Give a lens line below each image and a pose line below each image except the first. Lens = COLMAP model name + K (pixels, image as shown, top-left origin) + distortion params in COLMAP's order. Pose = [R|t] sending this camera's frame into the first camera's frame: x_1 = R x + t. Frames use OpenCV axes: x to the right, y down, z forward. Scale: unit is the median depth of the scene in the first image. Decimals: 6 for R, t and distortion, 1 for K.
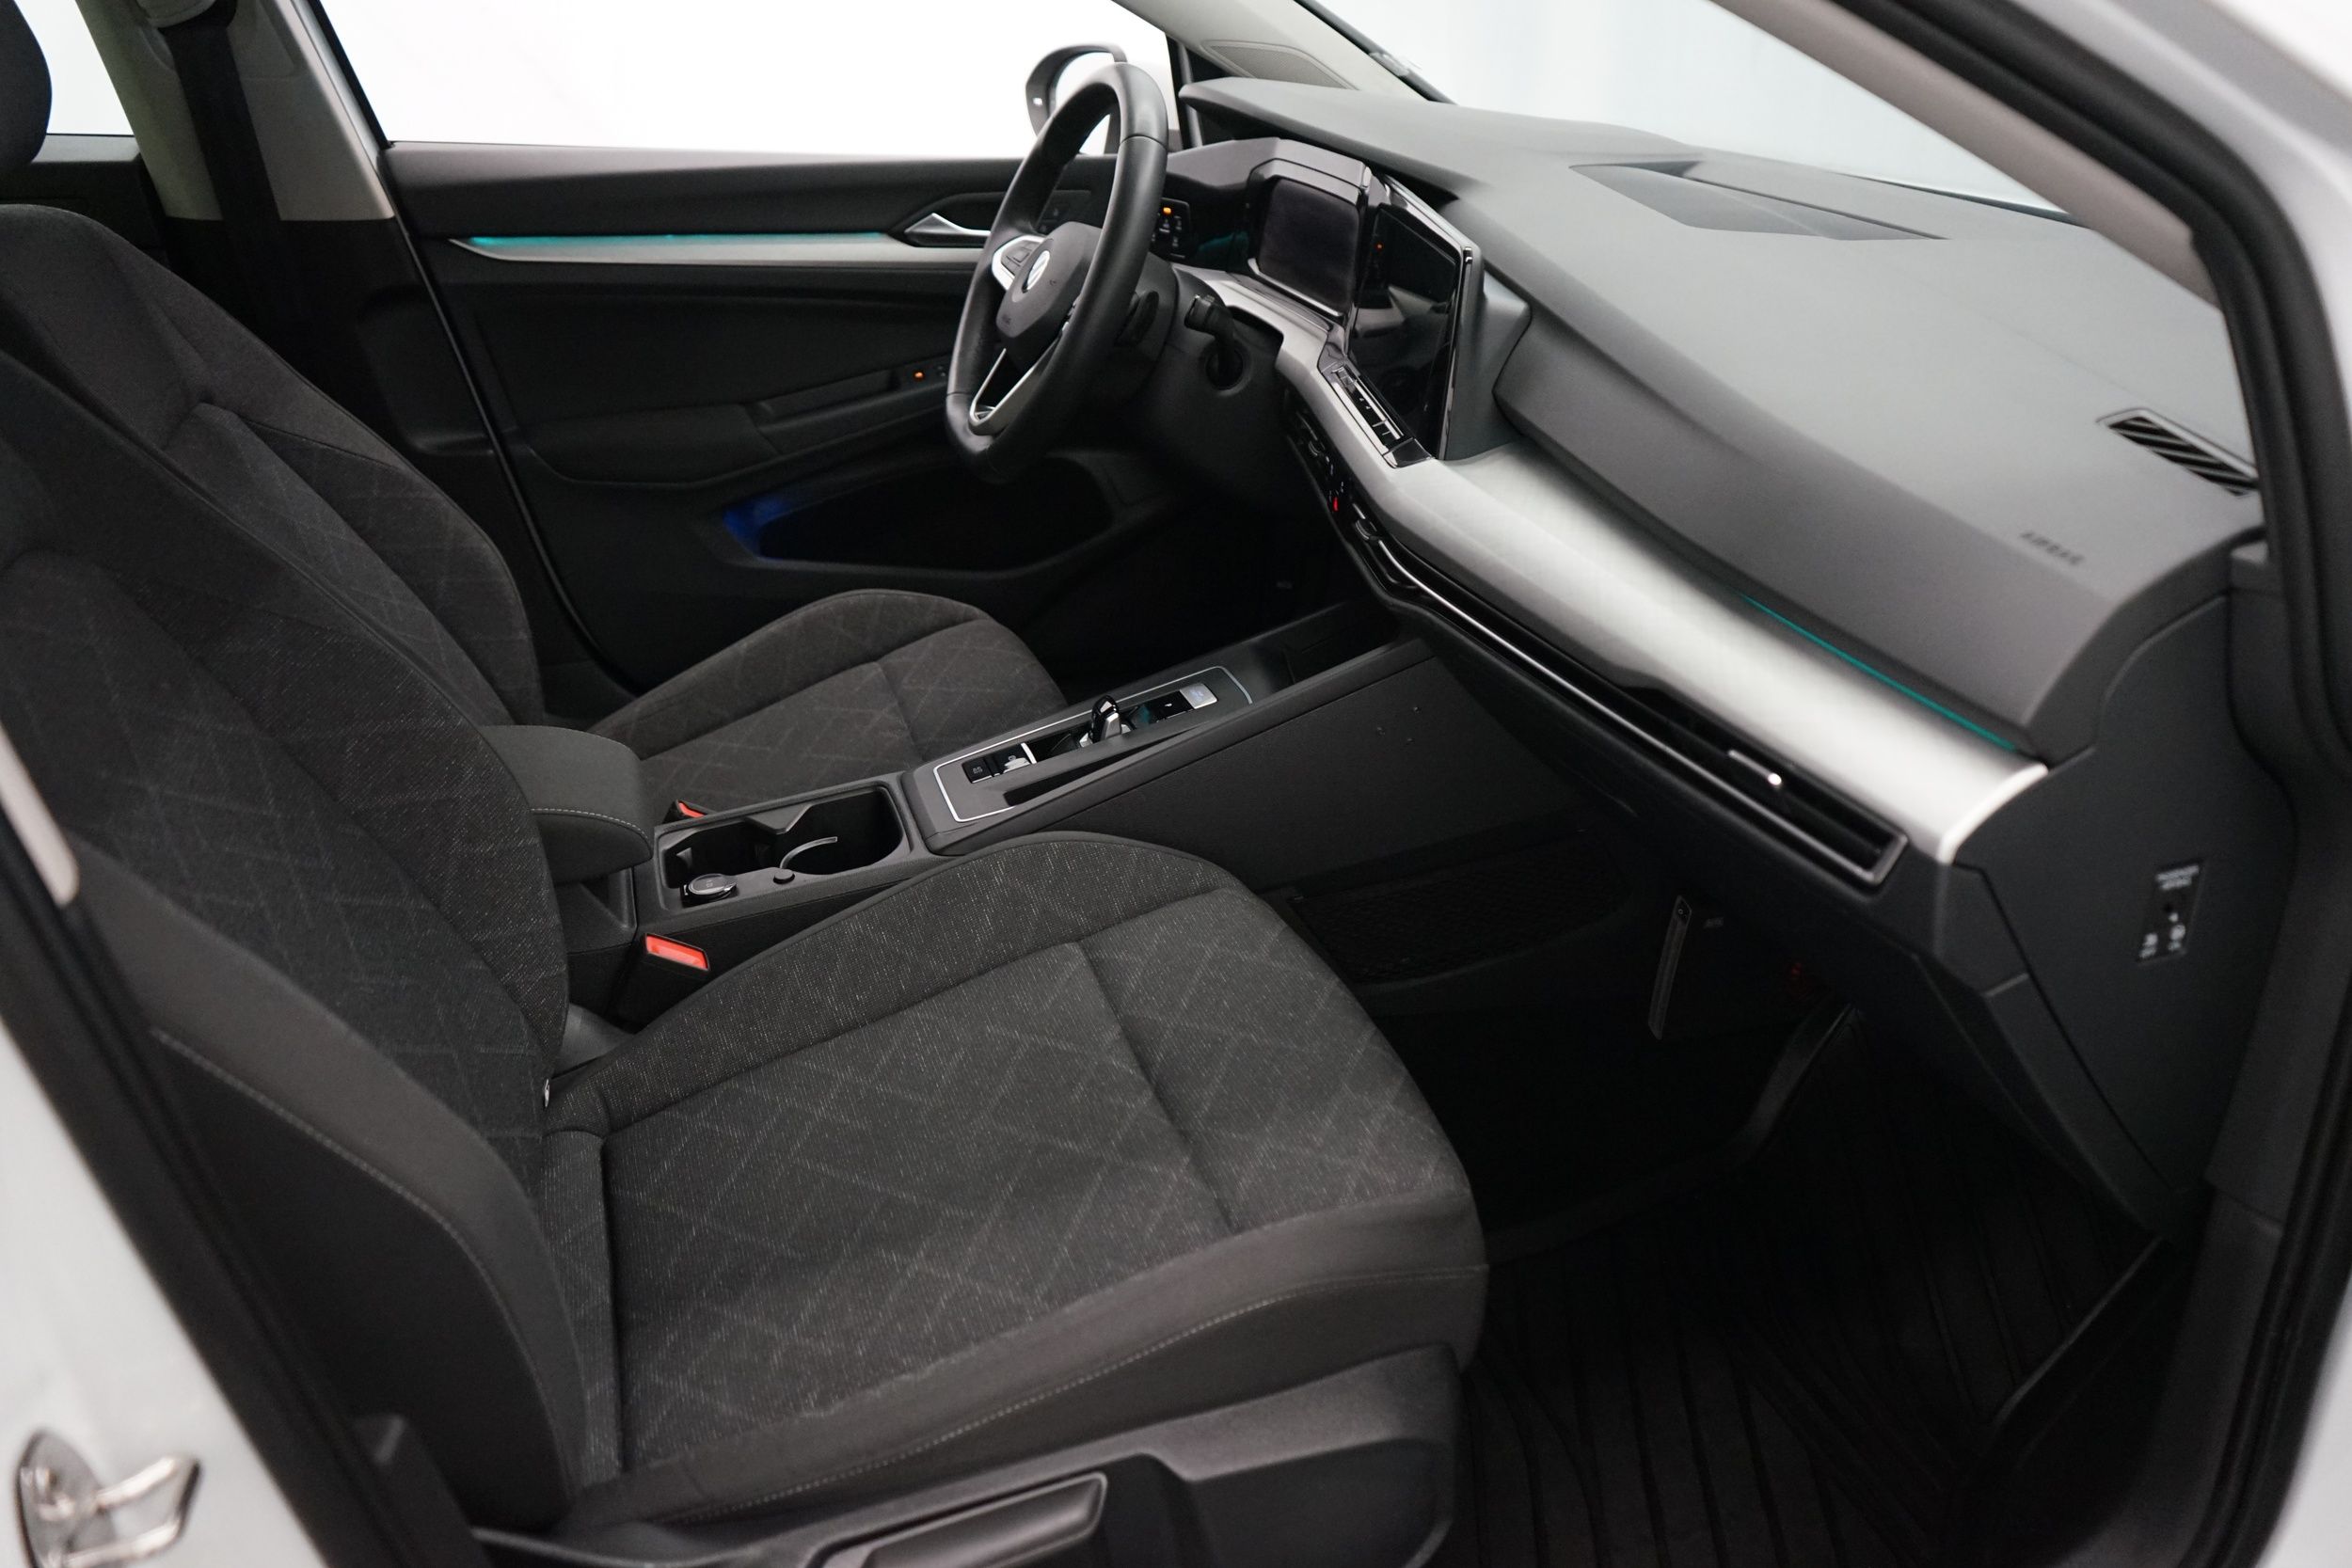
lens RADIAL K [[1870.2, 0, 1178.5], [0, 1870.2, 786.7], [0, 0, 1]] dist [-0.007865, 0.002901]
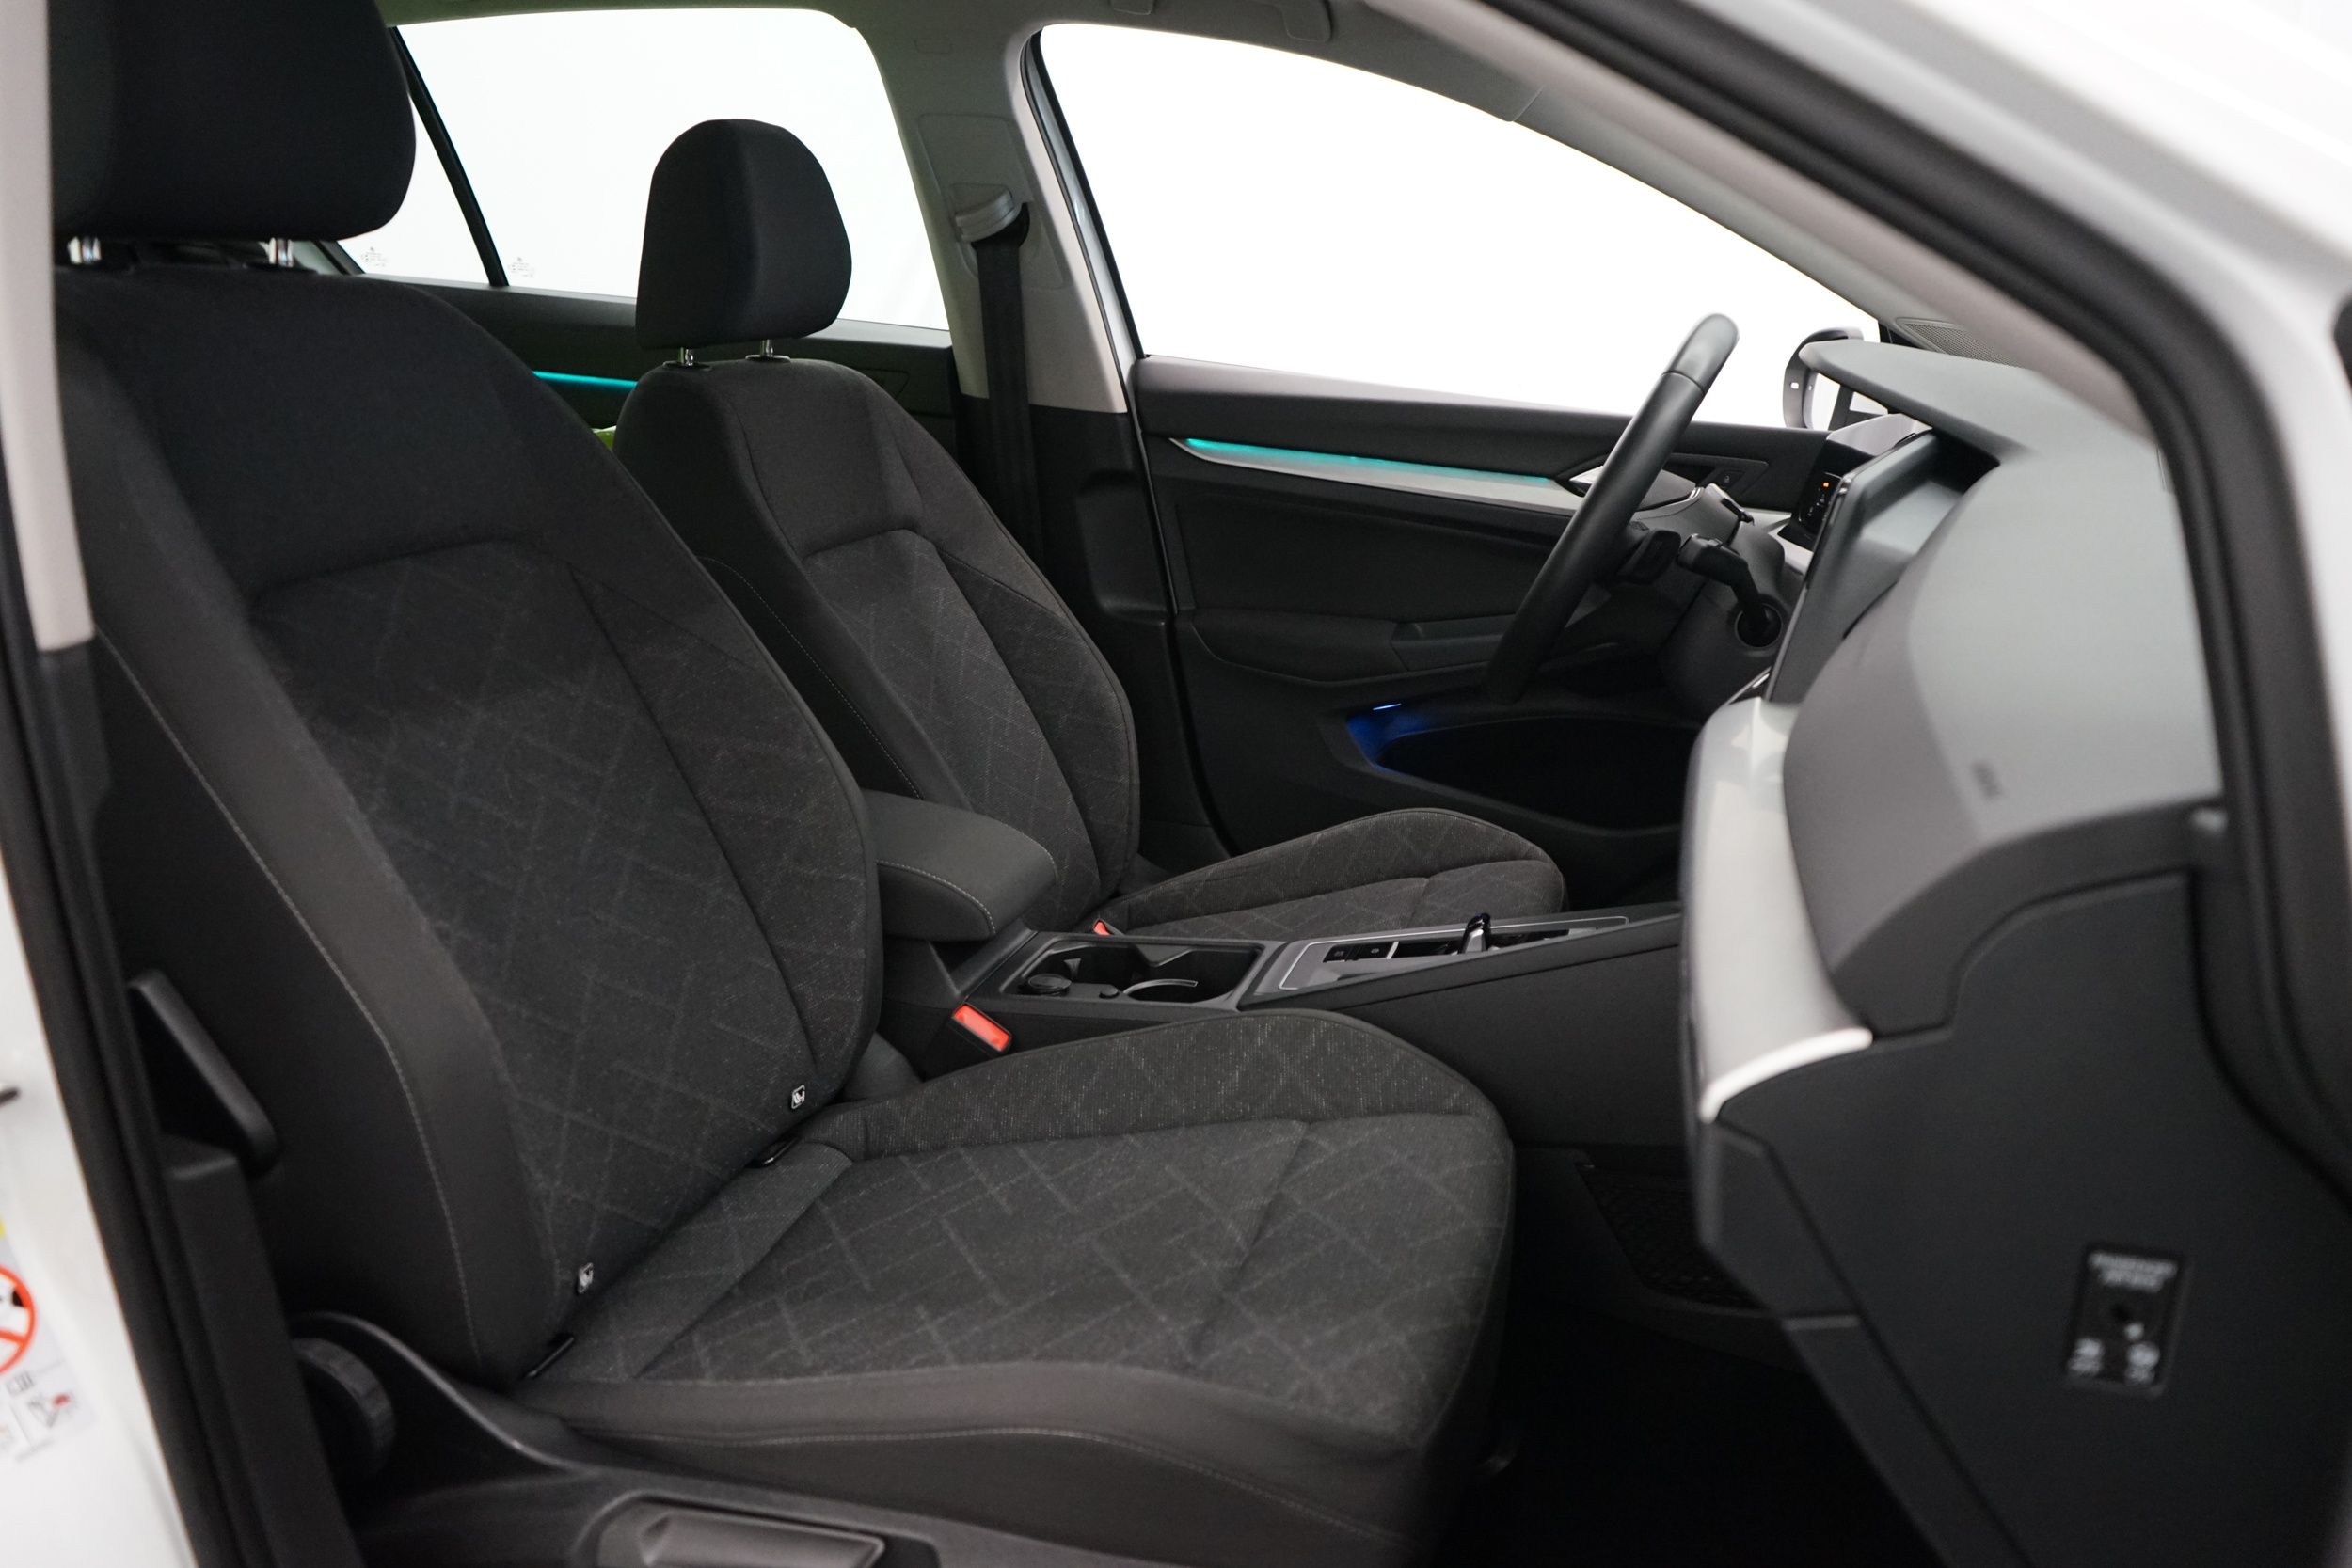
lens RADIAL K [[1870.2, 0, 1178.5], [0, 1870.2, 786.7], [0, 0, 1]] dist [-0.007865, 0.002901]
pose [[0.829003, 0.187942, -0.526718, 0.283453], [-0.275827, 0.956722, -0.092750, 0.018880], [0.486491, 0.222173, 0.844965, 0.083579]]
